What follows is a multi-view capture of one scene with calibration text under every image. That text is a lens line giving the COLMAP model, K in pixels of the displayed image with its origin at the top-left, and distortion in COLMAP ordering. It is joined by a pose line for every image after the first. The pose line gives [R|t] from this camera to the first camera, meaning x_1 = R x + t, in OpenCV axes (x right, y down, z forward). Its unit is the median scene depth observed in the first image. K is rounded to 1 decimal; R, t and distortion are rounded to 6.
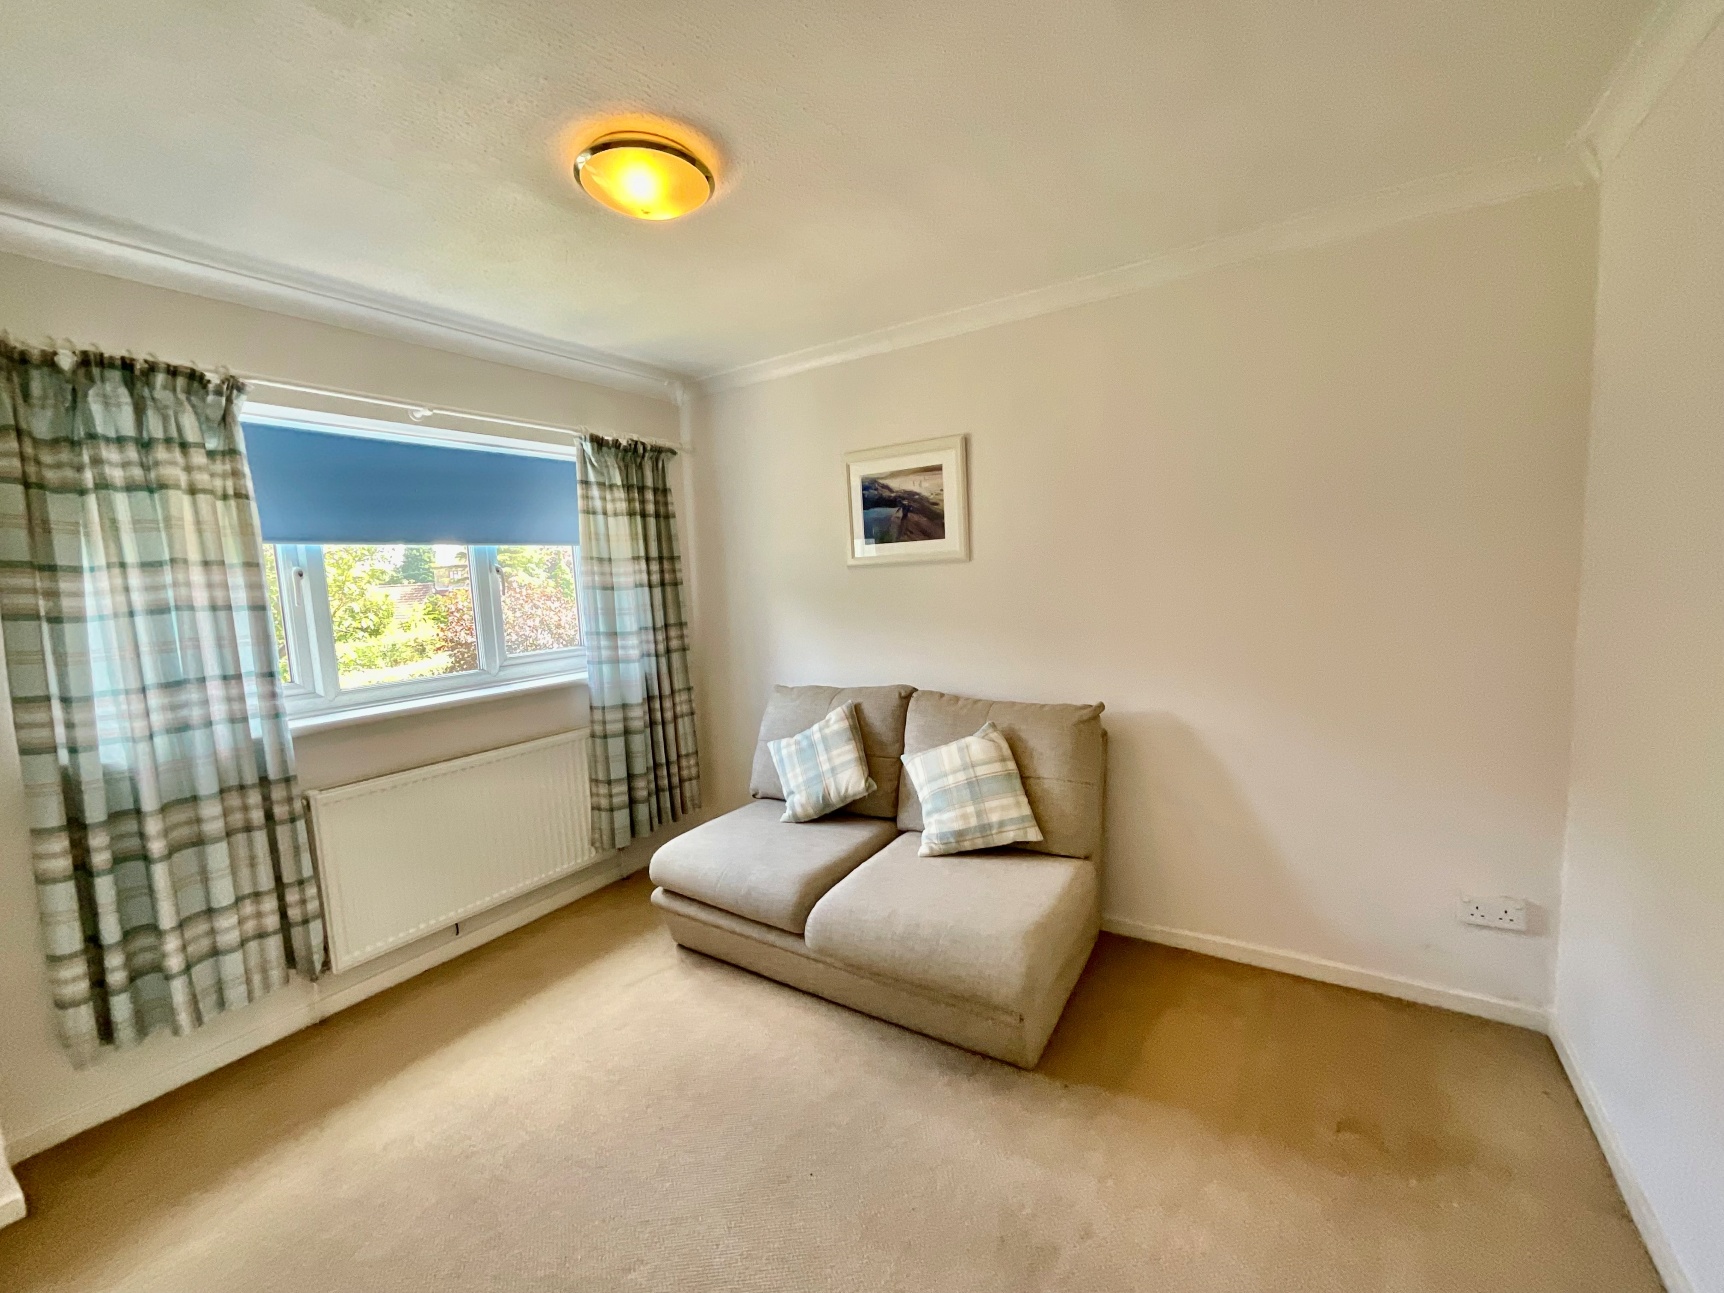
lens RADIAL K [[749.0, 0, 876.7], [0, 749.0, 647.4], [0, 0, 1]] dist [-0.000747, 0.001656]
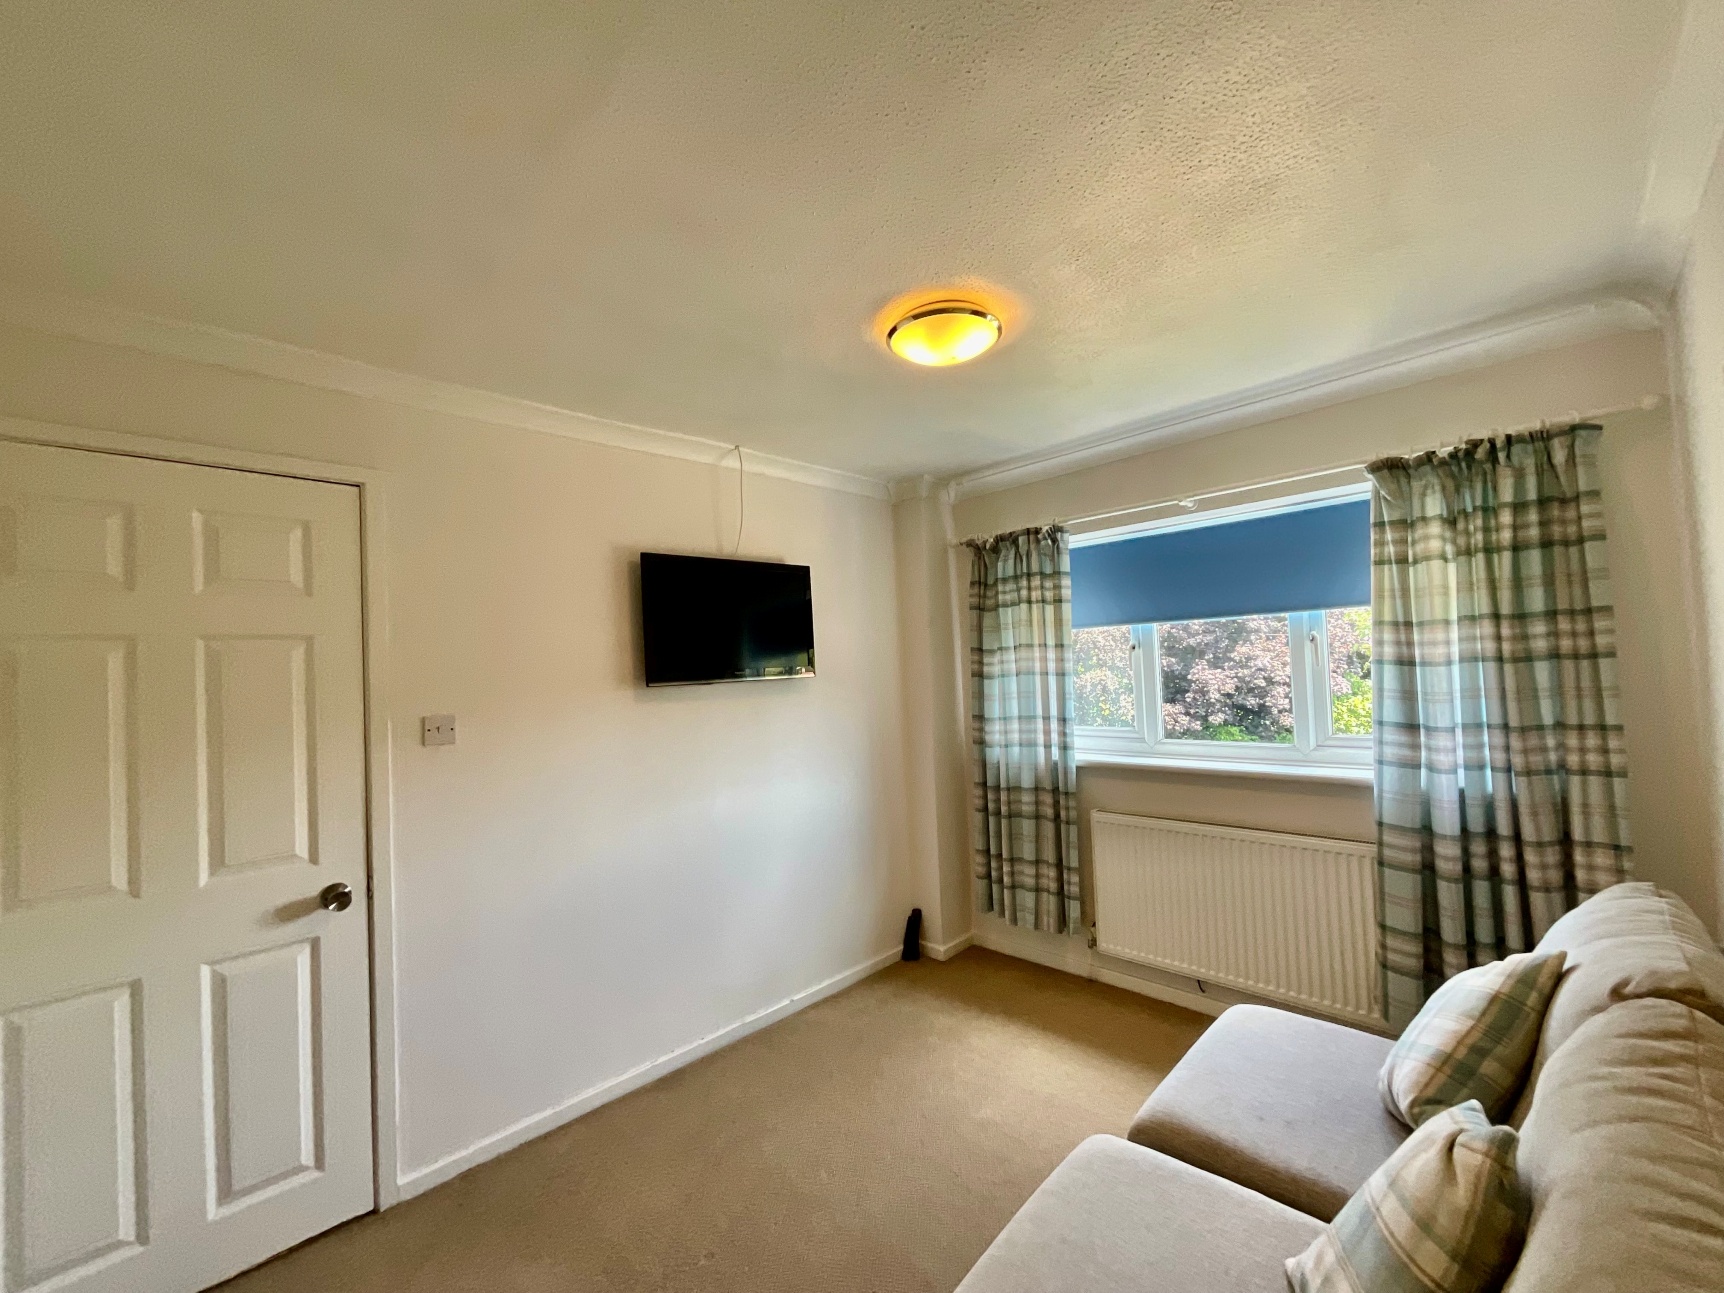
lens RADIAL K [[749.0, 0, 876.7], [0, 749.0, 647.4], [0, 0, 1]] dist [-0.000747, 0.001656]
pose [[-0.272249, 0.019492, -0.962029, 0.578145], [-0.049280, 0.998200, 0.034171, -0.113237], [0.960964, 0.056712, -0.270798, 0.853116]]
